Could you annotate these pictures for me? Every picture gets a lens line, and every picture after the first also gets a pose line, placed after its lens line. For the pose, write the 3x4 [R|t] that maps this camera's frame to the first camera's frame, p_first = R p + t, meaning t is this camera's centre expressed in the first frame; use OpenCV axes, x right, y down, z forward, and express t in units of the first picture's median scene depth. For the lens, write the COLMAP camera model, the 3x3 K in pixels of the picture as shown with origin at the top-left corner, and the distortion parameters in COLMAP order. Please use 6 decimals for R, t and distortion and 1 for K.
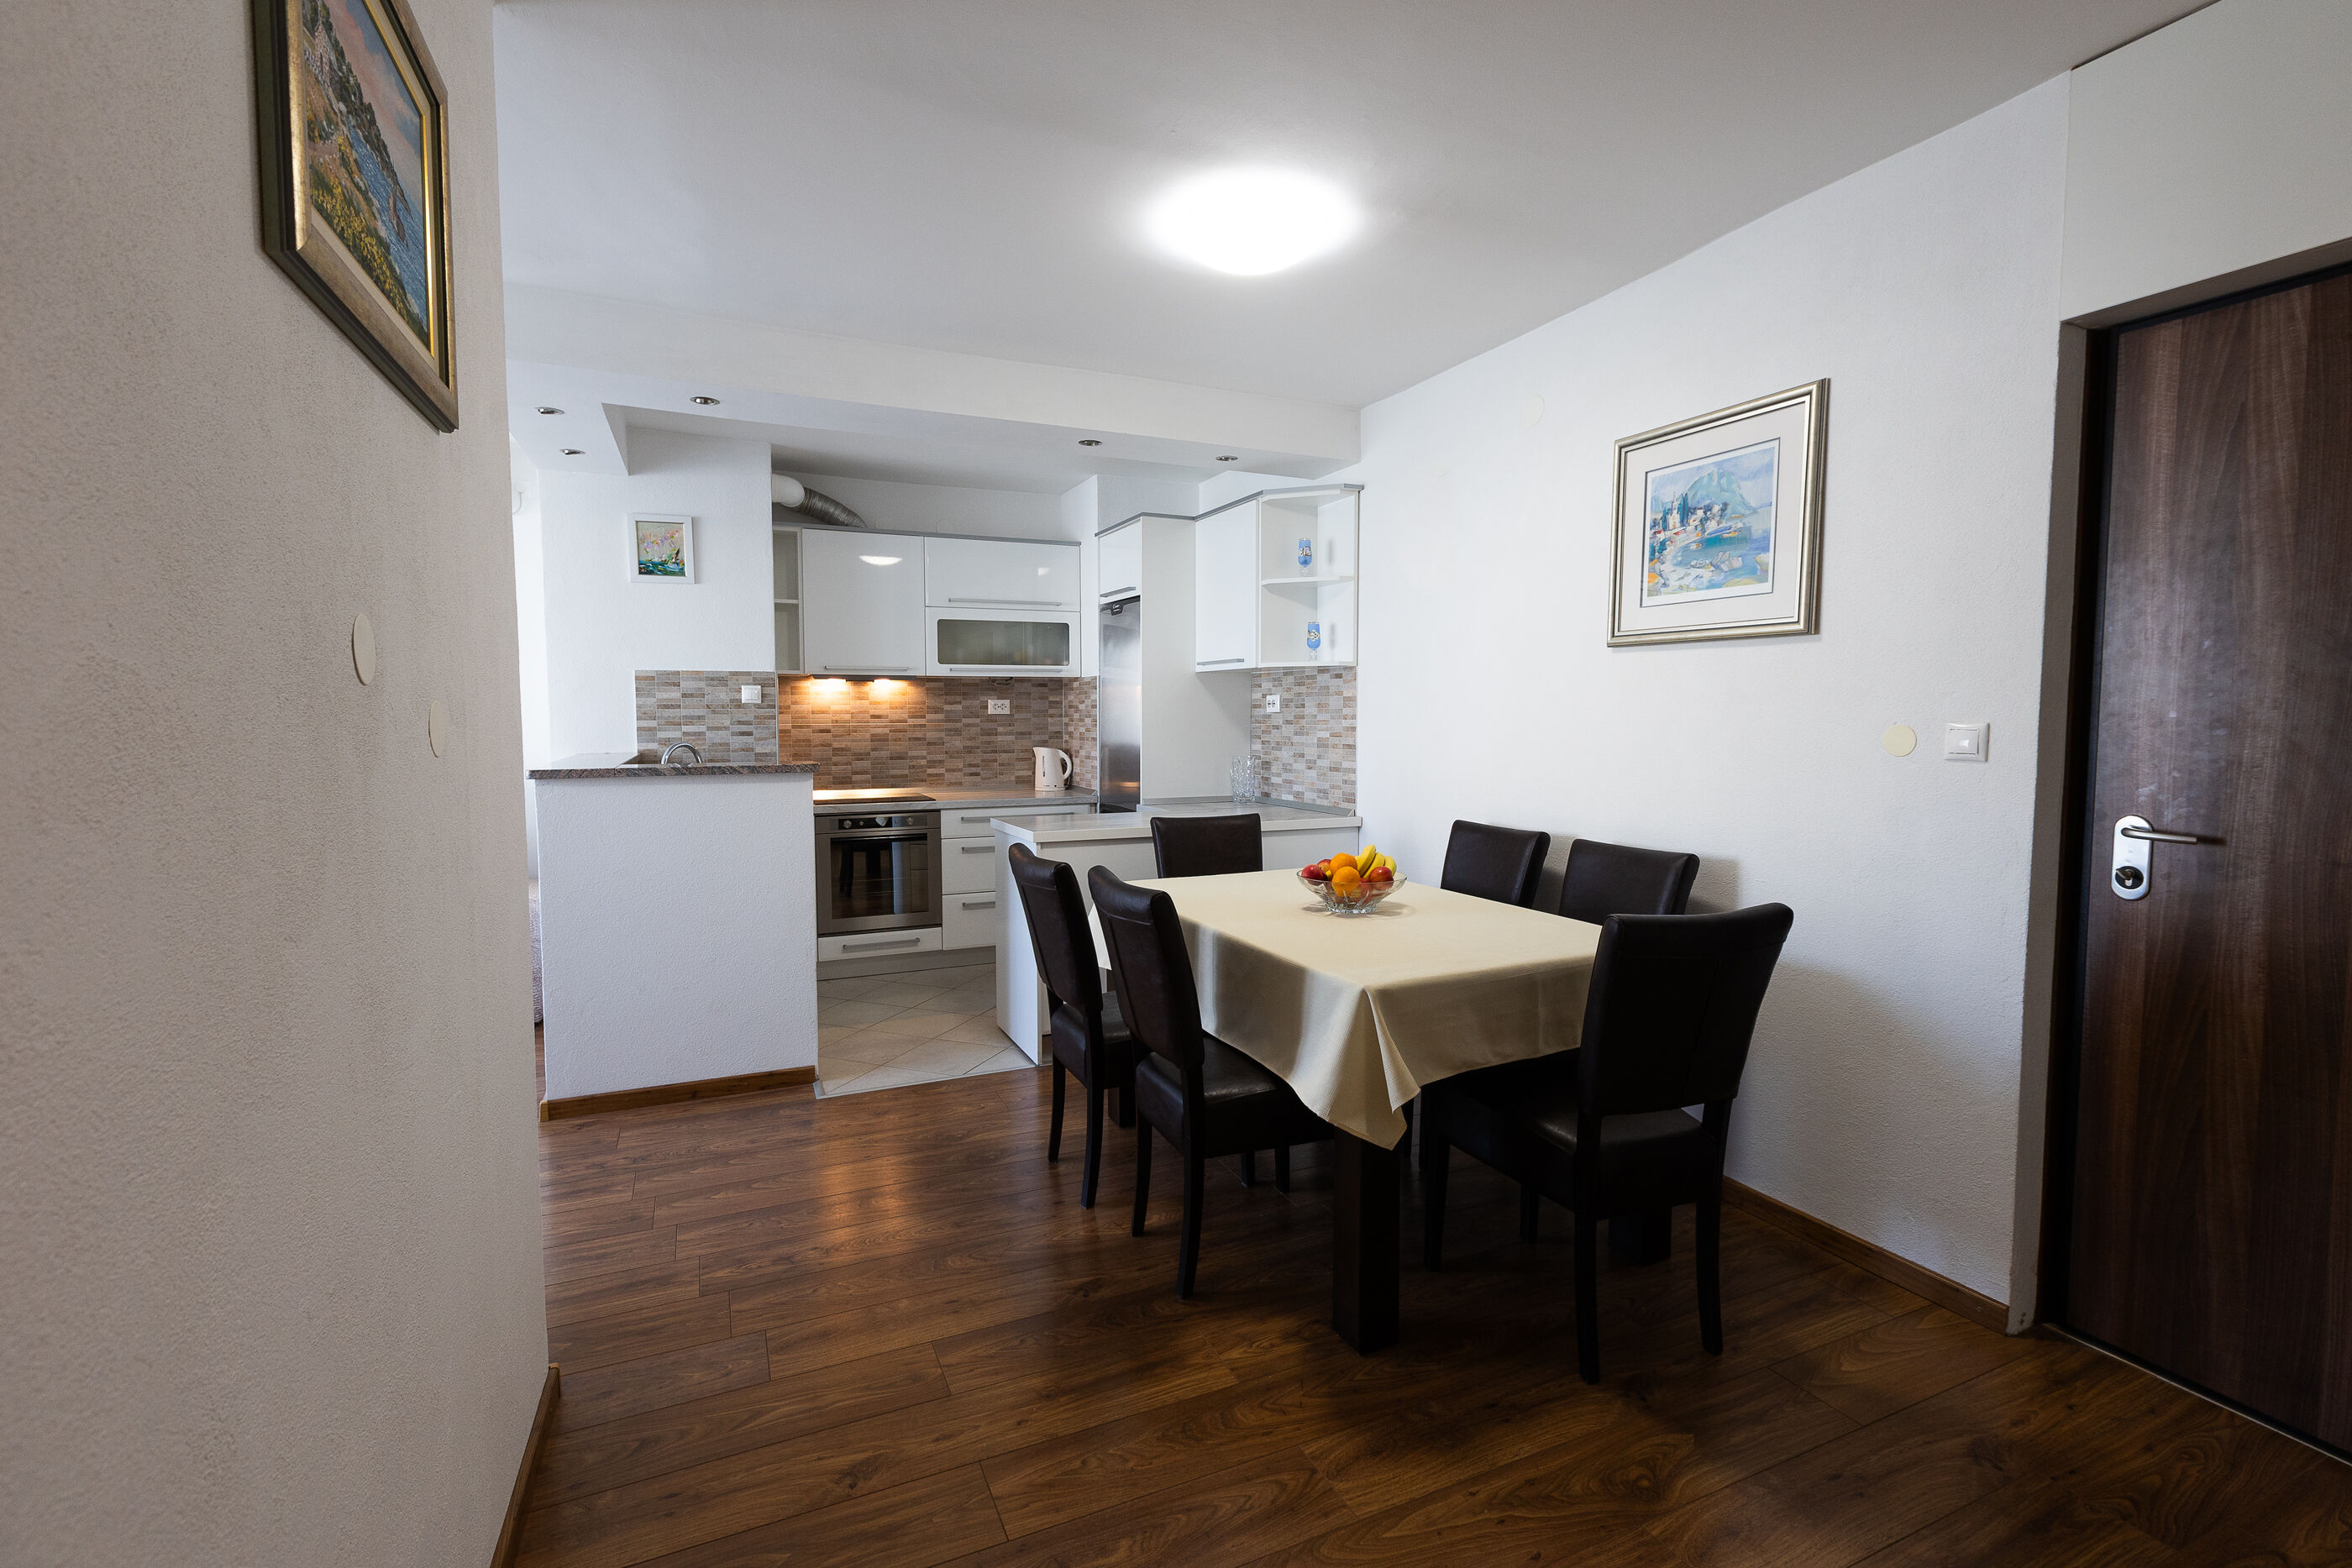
lens RADIAL K [[1044.3, 0, 1167.8], [0, 1044.3, 768.4], [0, 0, 1]] dist [-0.001151, 0.000338]
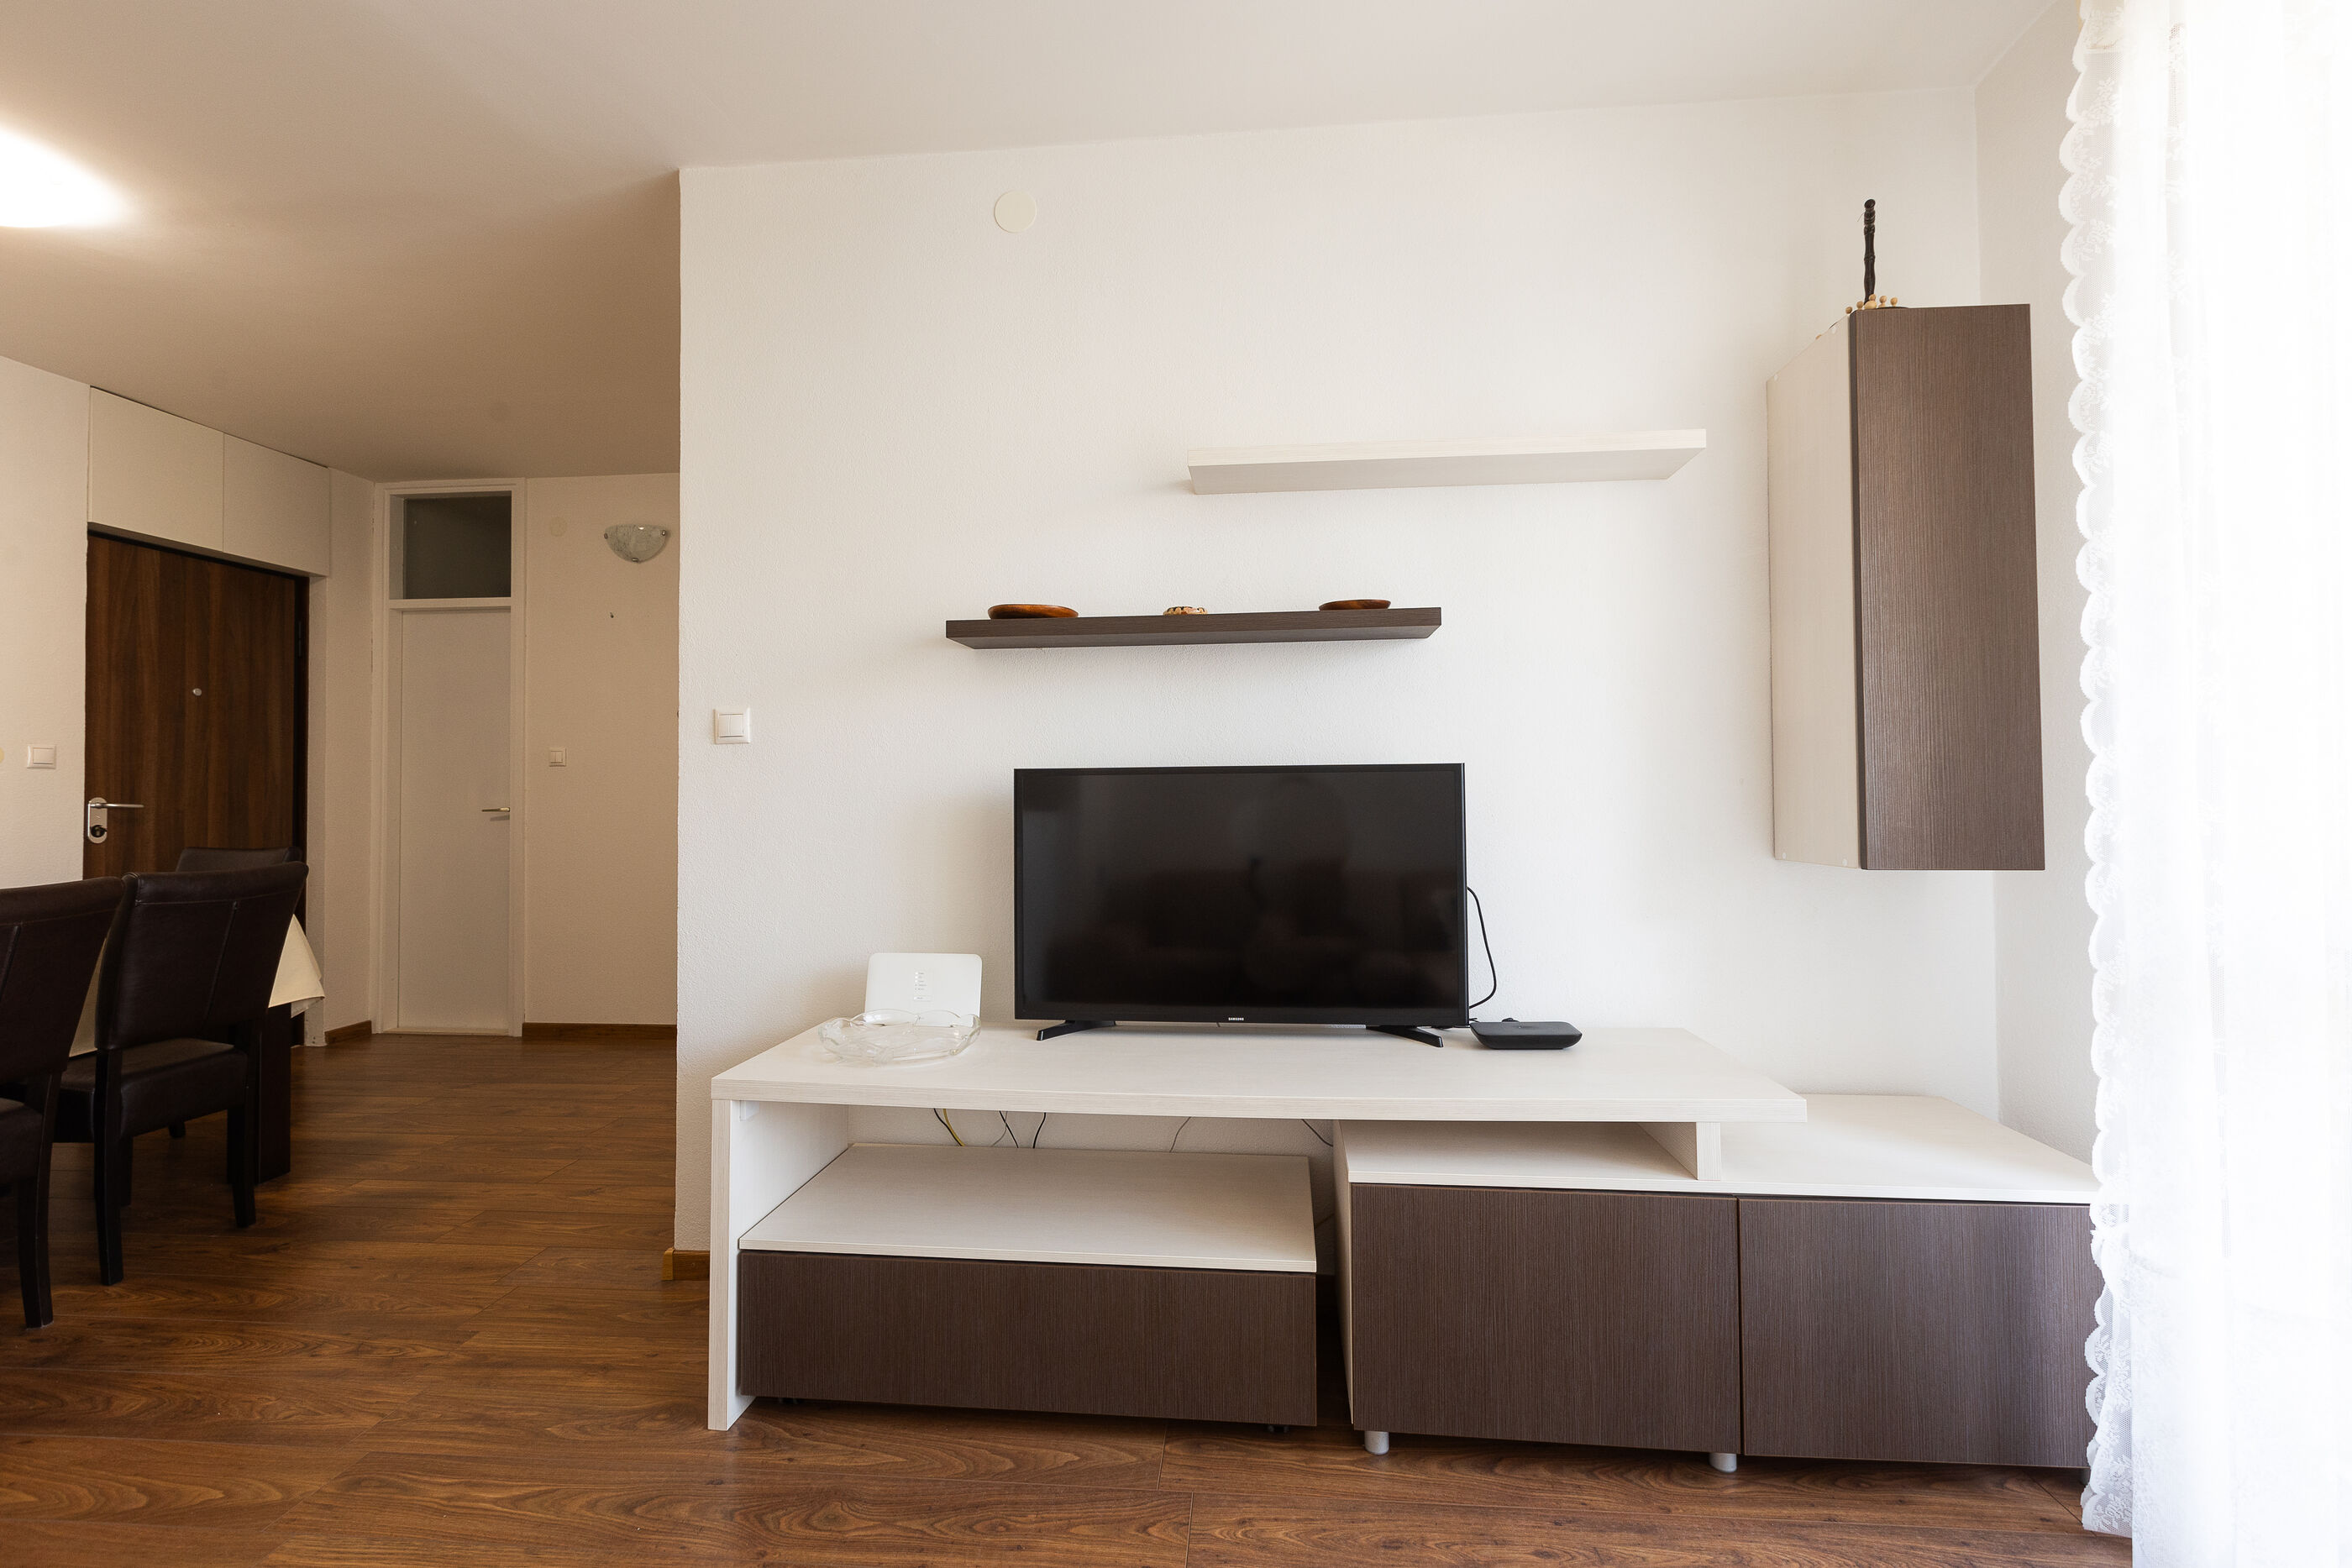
lens RADIAL K [[1044.3, 0, 1175.3], [0, 1044.3, 770.8], [0, 0, 1]] dist [-0.001151, 0.000338]
pose [[-0.875722, 0.016758, 0.482524, -0.708401], [0.035102, 0.998963, 0.029013, 0.005425], [-0.481537, 0.042345, -0.875402, 0.736187]]
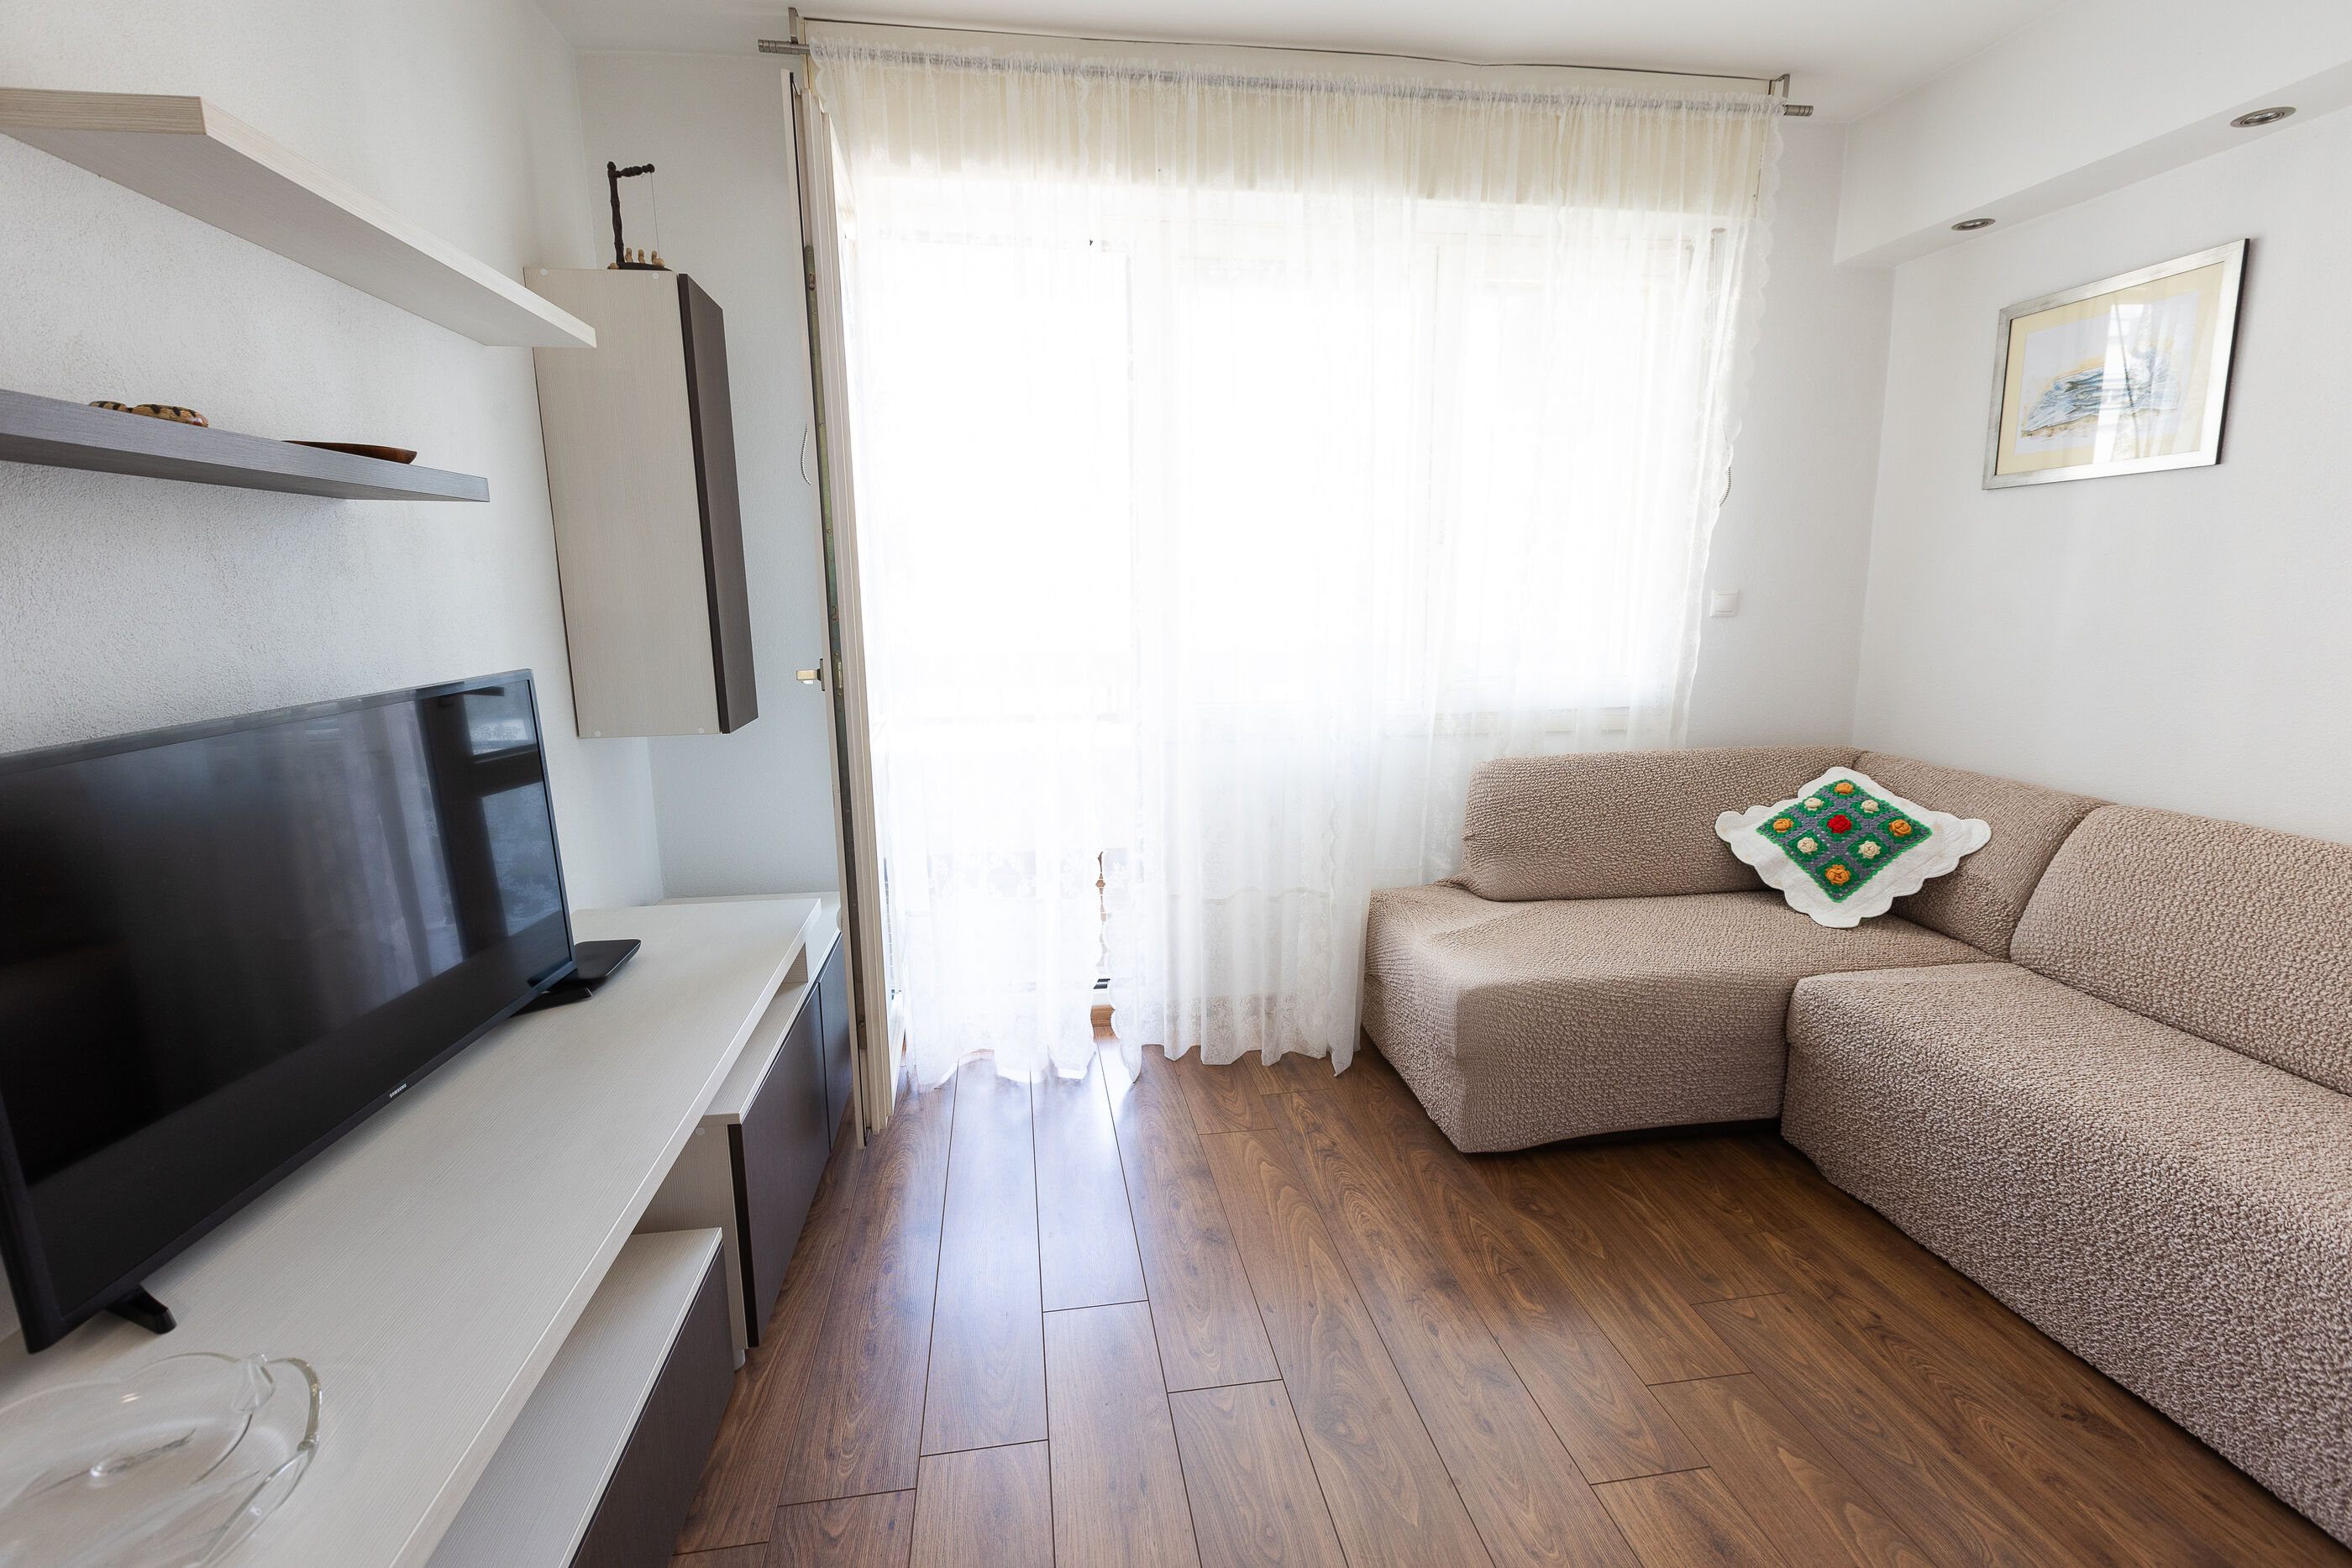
lens RADIAL K [[1044.3, 0, 1173.0], [0, 1044.3, 769.0], [0, 0, 1]] dist [-0.001151, 0.000338]
pose [[-0.262087, 0.176910, -0.948690, -0.314899], [-0.045114, 0.979733, 0.195162, -0.029897], [0.963989, 0.093949, -0.248794, 0.612532]]
